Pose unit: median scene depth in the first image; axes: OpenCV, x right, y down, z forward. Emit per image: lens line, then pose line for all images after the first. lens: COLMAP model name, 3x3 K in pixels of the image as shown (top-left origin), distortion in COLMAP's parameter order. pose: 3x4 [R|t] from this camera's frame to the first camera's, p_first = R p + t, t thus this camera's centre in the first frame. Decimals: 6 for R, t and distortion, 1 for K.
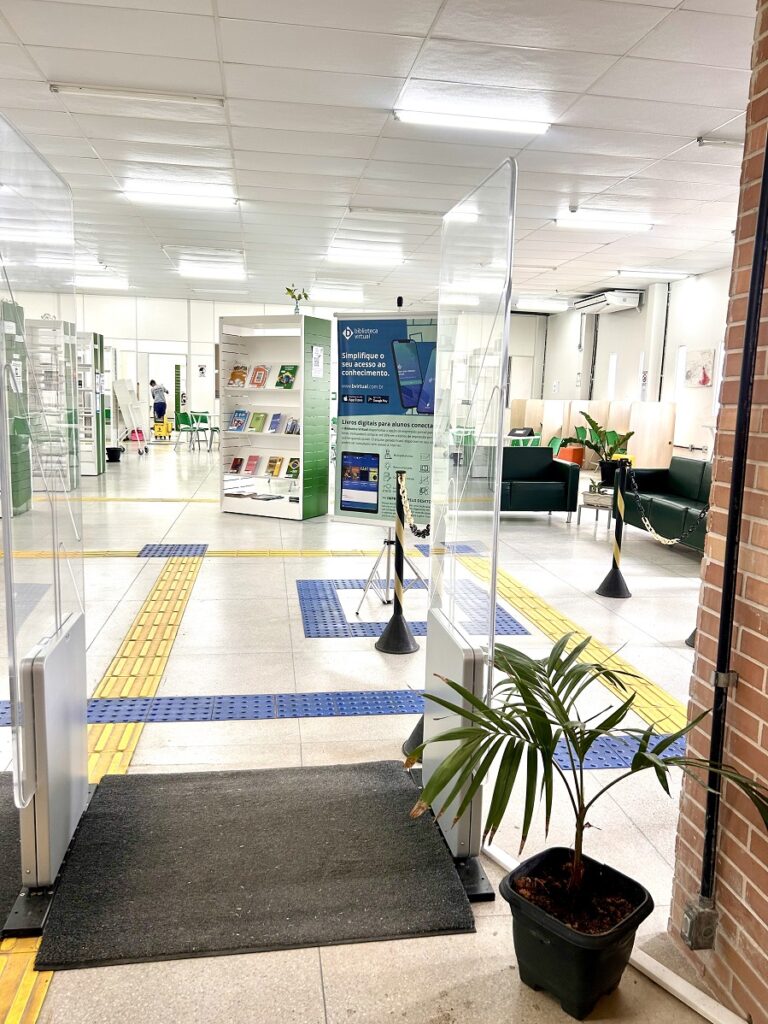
lens RADIAL K [[772.4, 0, 383.2], [0, 772.4, 512.2], [0, 0, 1]] dist [0.005950, 0.000886]
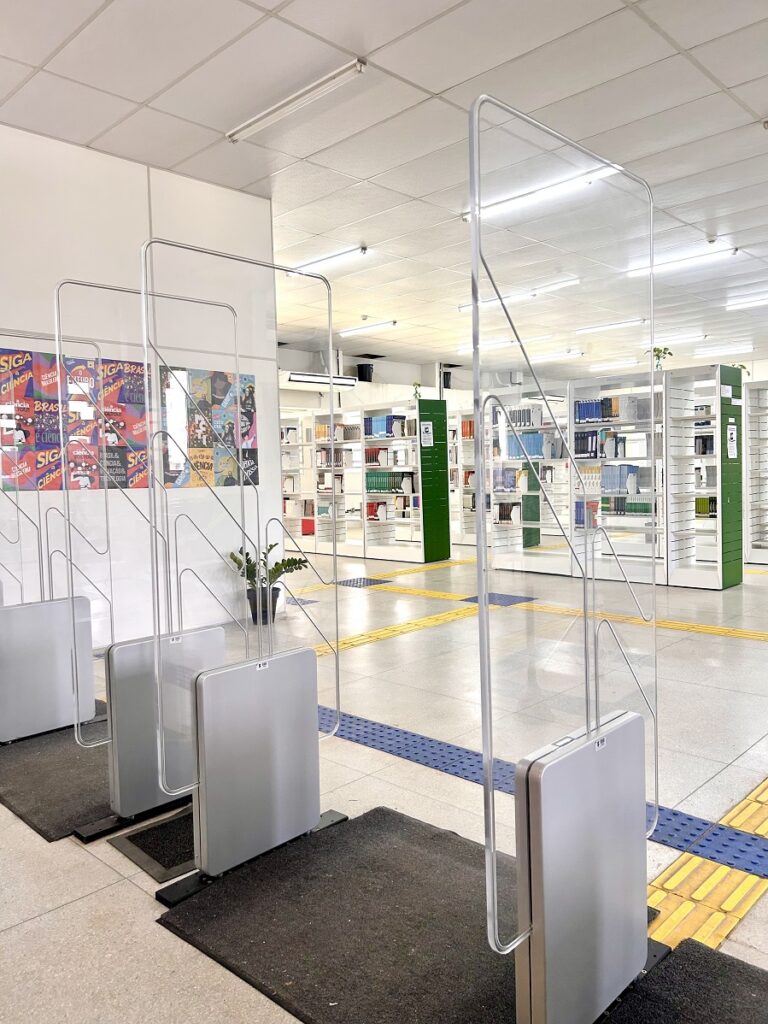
lens RADIAL K [[772.4, 0, 384.0], [0, 772.4, 509.8], [0, 0, 1]] dist [0.005950, 0.000886]
pose [[0.602218, -0.003376, -0.798325, 0.052680], [-0.075636, 0.995252, -0.061264, -0.005203], [0.794741, 0.097276, 0.599103, 0.221553]]
